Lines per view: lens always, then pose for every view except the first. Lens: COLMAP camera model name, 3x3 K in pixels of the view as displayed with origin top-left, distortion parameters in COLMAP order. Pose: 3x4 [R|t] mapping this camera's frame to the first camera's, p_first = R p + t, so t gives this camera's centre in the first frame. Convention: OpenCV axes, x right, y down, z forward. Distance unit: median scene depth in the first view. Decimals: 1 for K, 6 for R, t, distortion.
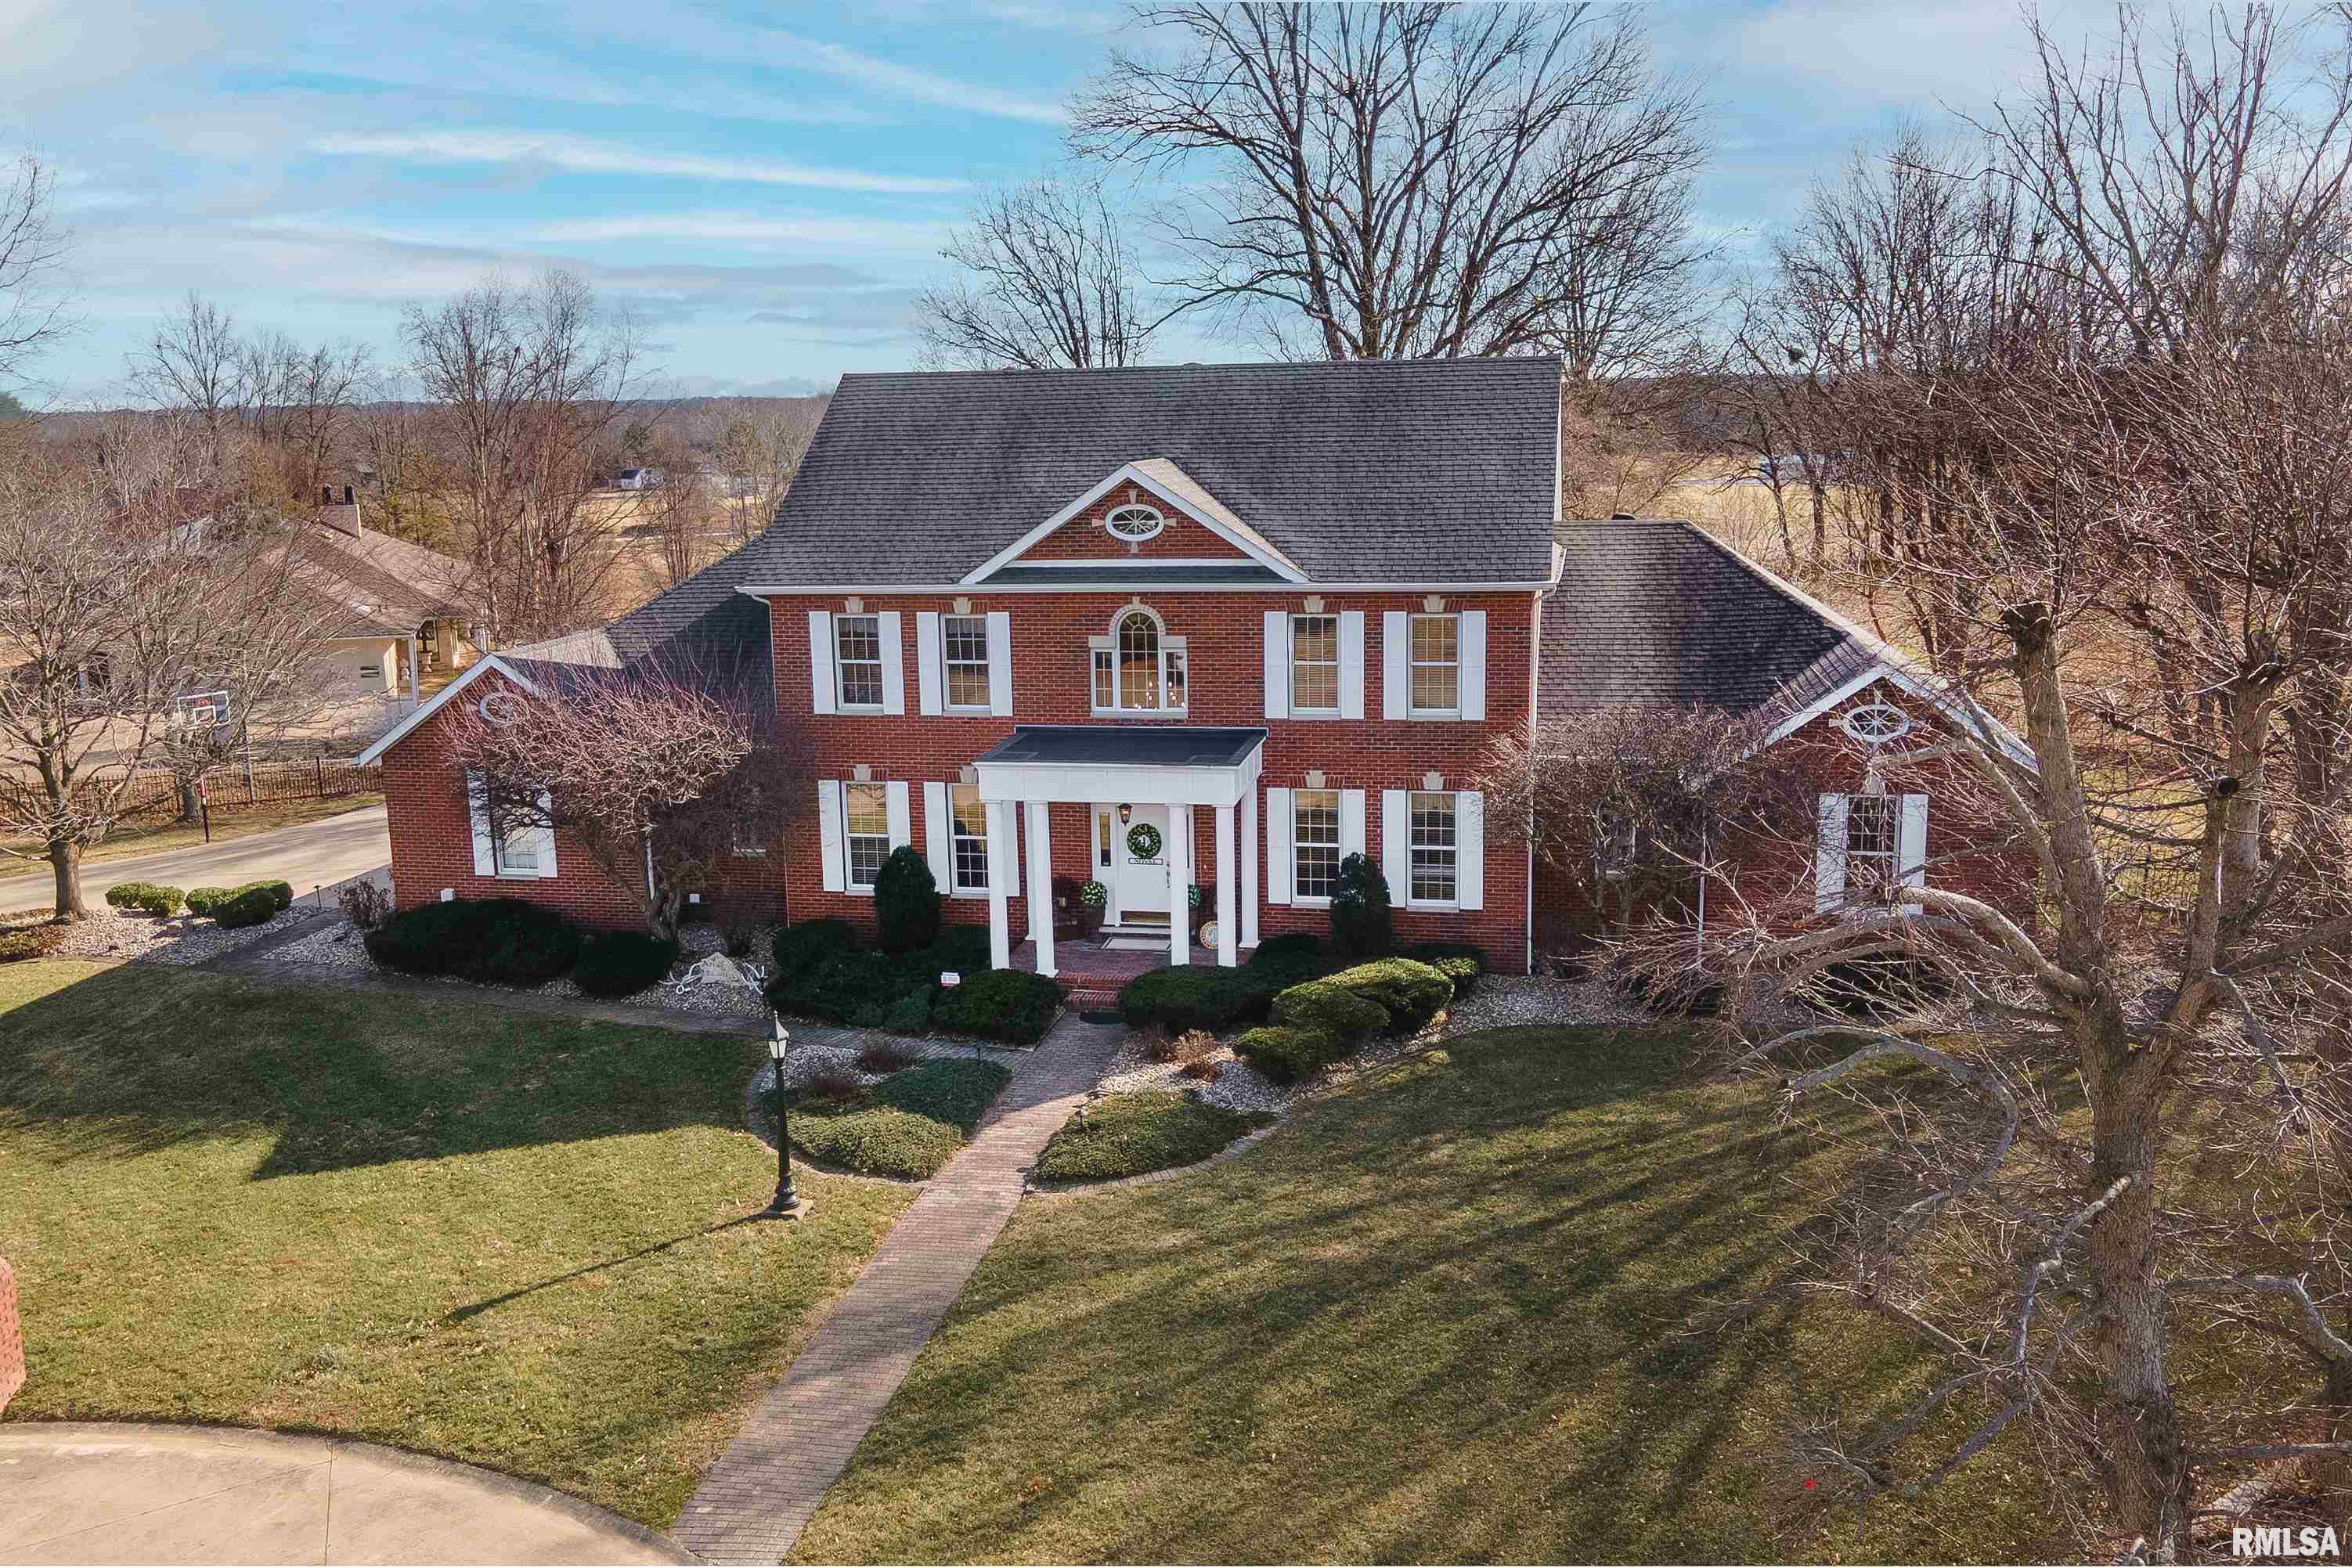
lens RADIAL K [[2053.6, 0, 1216.7], [0, 2053.6, 795.5], [0, 0, 1]] dist [0.017748, 0.058947]
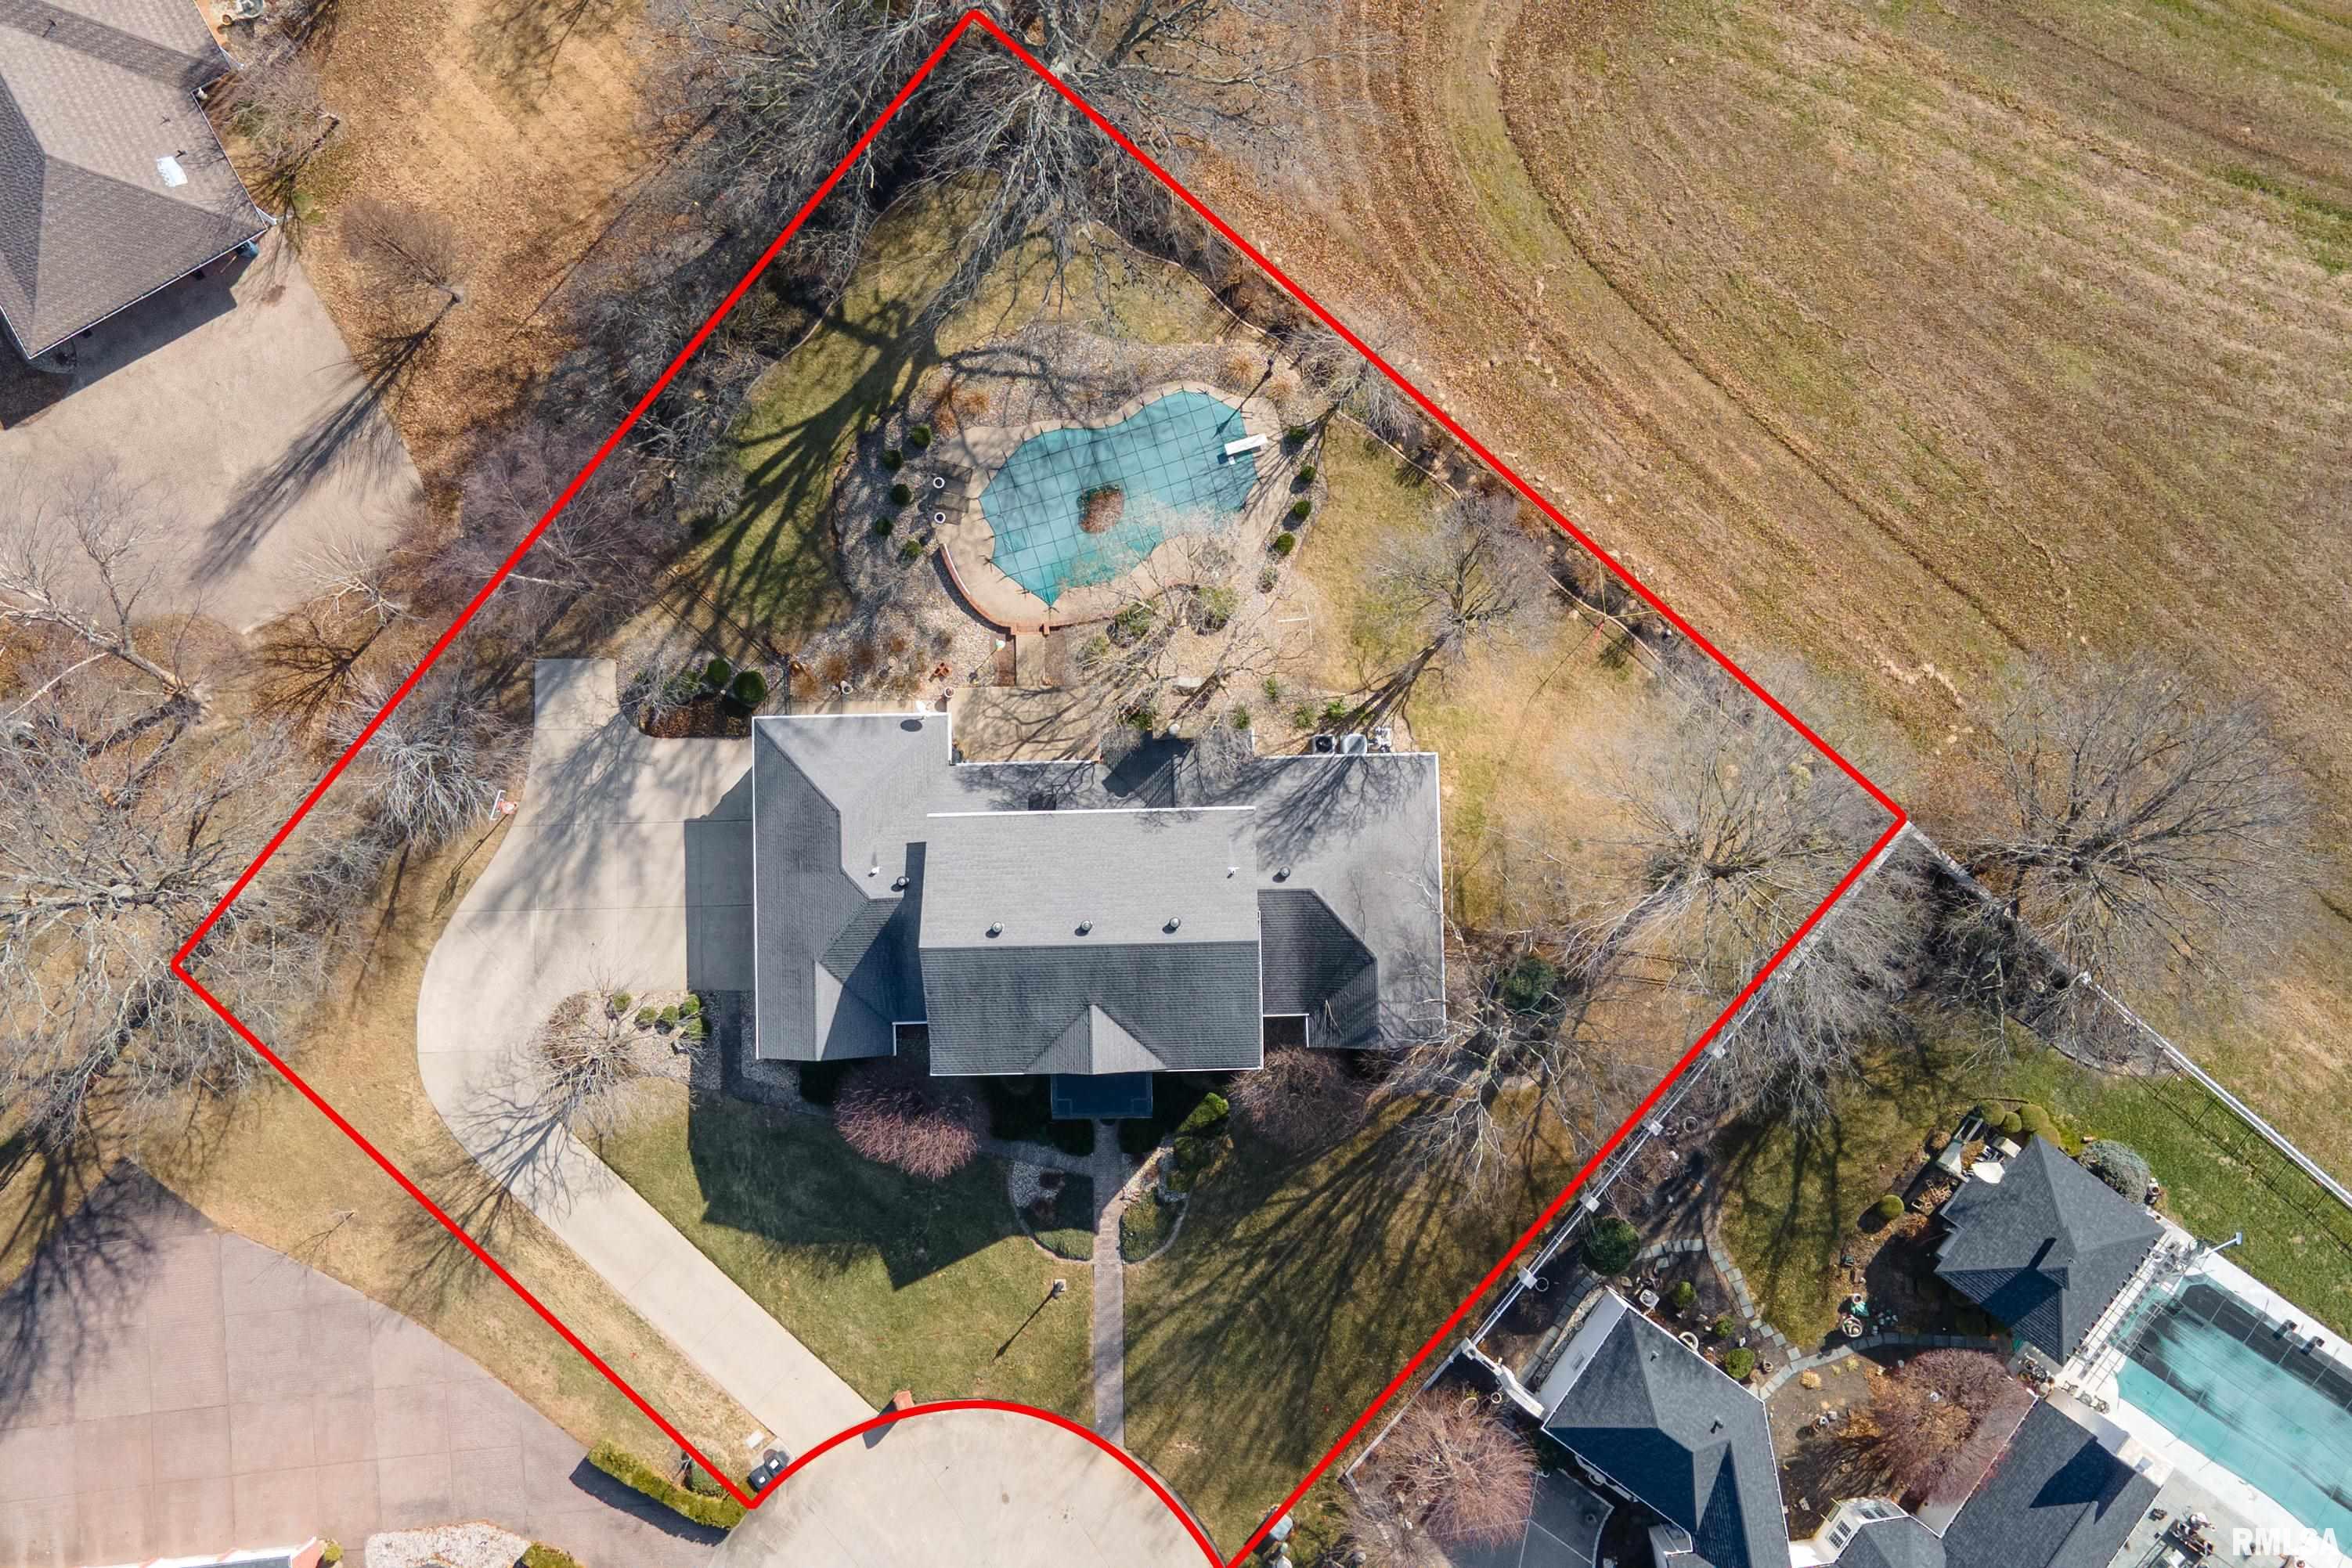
lens RADIAL K [[2053.6, 0, 1203.1], [0, 2053.6, 772.1], [0, 0, 1]] dist [0.017748, 0.058947]
pose [[0.978203, -0.207125, 0.014781, 0.127017], [0.037412, 0.245813, 0.968595, -2.673133], [-0.204253, -0.946929, 0.248204, 0.702782]]
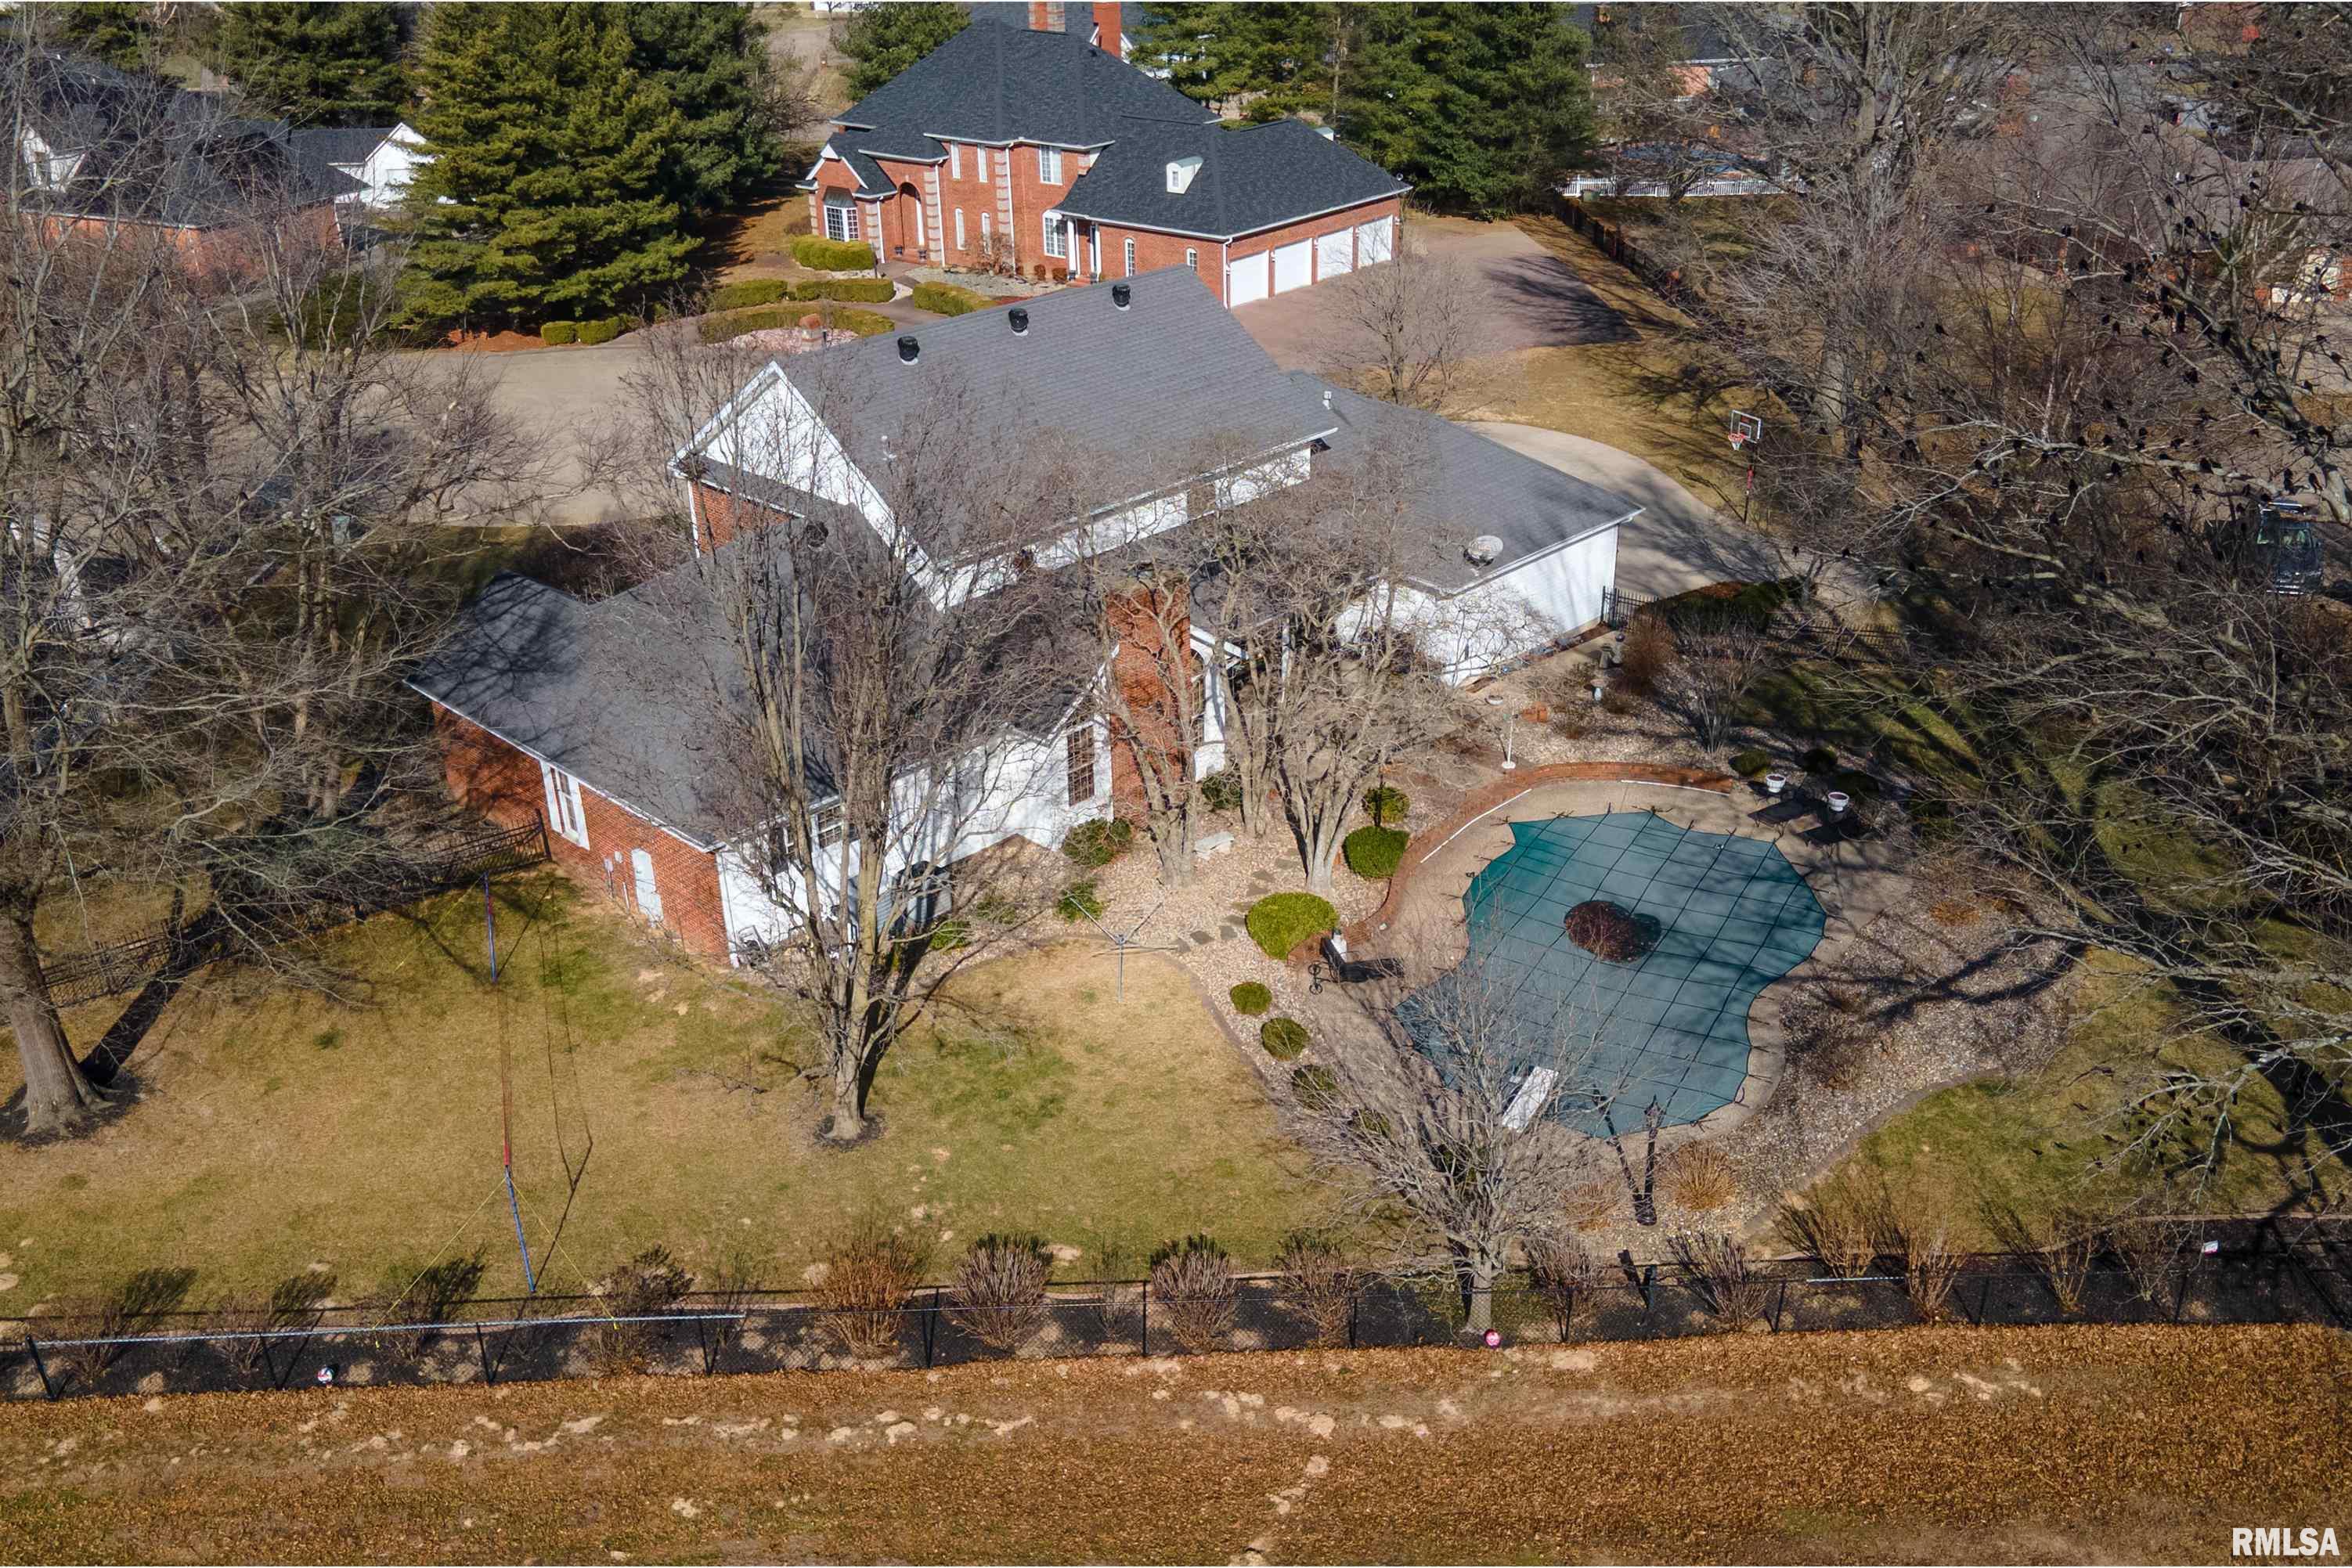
lens RADIAL K [[2053.6, 0, 1169.6], [0, 2053.6, 786.0], [0, 0, 1]] dist [0.017748, 0.058947]
pose [[-0.563193, 0.396667, -0.724892, 1.186294], [-0.125102, 0.826206, 0.549303, -0.816840], [0.816800, 0.400049, -0.415690, 2.048086]]
